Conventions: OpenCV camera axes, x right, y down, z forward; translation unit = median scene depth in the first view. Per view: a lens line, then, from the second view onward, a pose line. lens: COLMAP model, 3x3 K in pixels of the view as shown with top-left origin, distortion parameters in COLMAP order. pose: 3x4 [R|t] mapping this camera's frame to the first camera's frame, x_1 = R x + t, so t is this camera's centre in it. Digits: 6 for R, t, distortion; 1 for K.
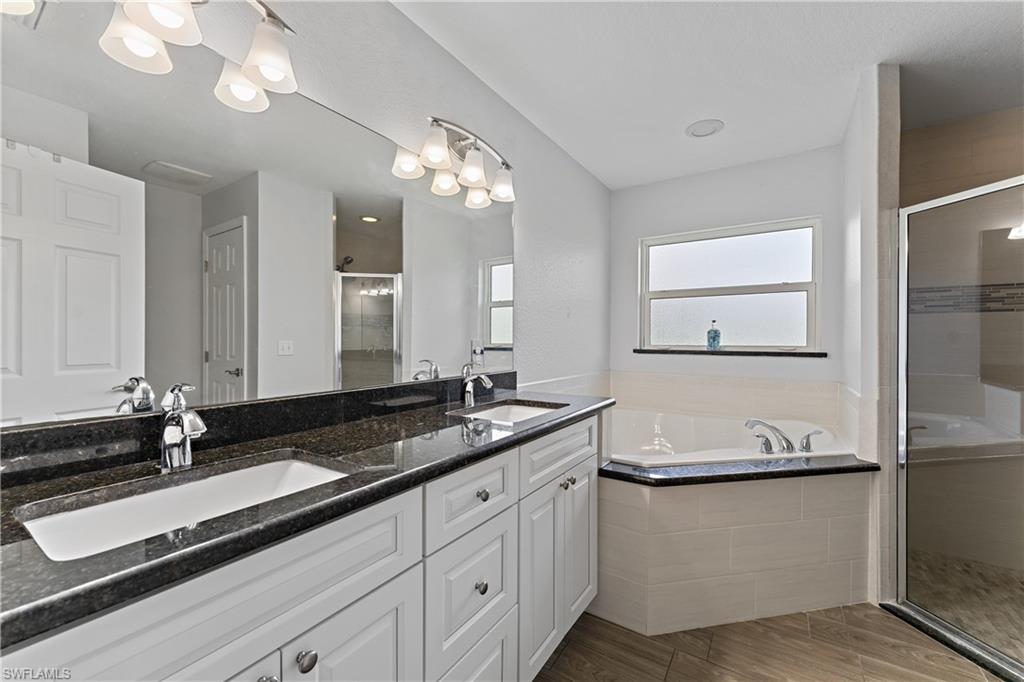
lens RADIAL K [[413.2, 0, 509.9], [0, 413.2, 340.3], [0, 0, 1]] dist [0.003651, -0.001450]
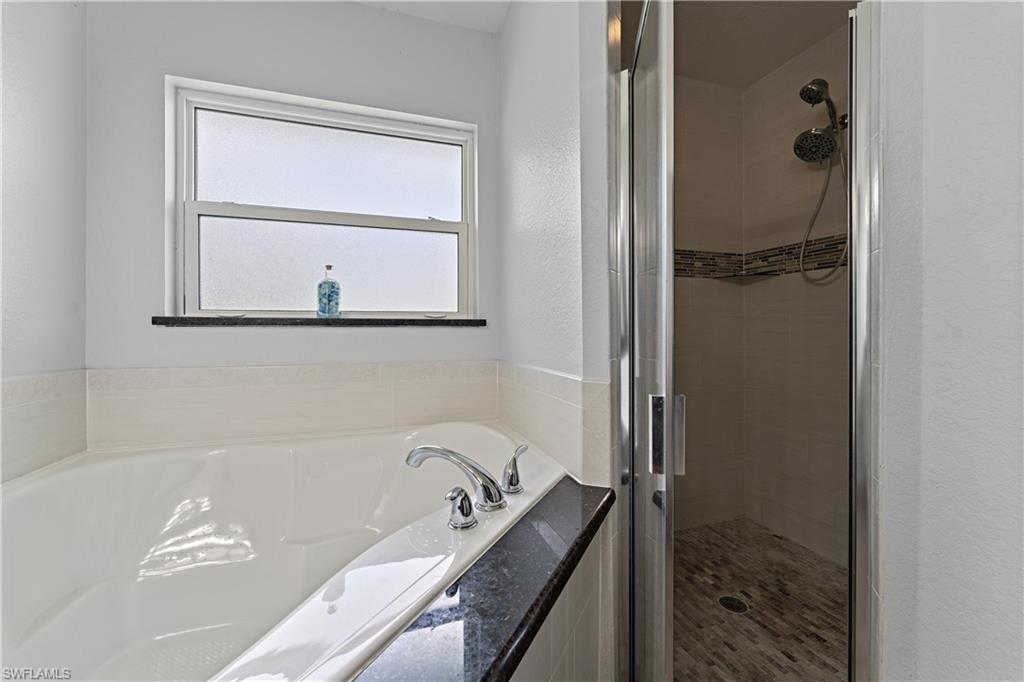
lens RADIAL K [[413.2, 0, 512.1], [0, 413.2, 334.9], [0, 0, 1]] dist [0.003651, -0.001450]
pose [[0.618388, -0.011612, 0.785787, 0.201760], [0.003414, 0.999921, 0.012090, 0.041261], [-0.785866, -0.004794, 0.618378, 0.450986]]
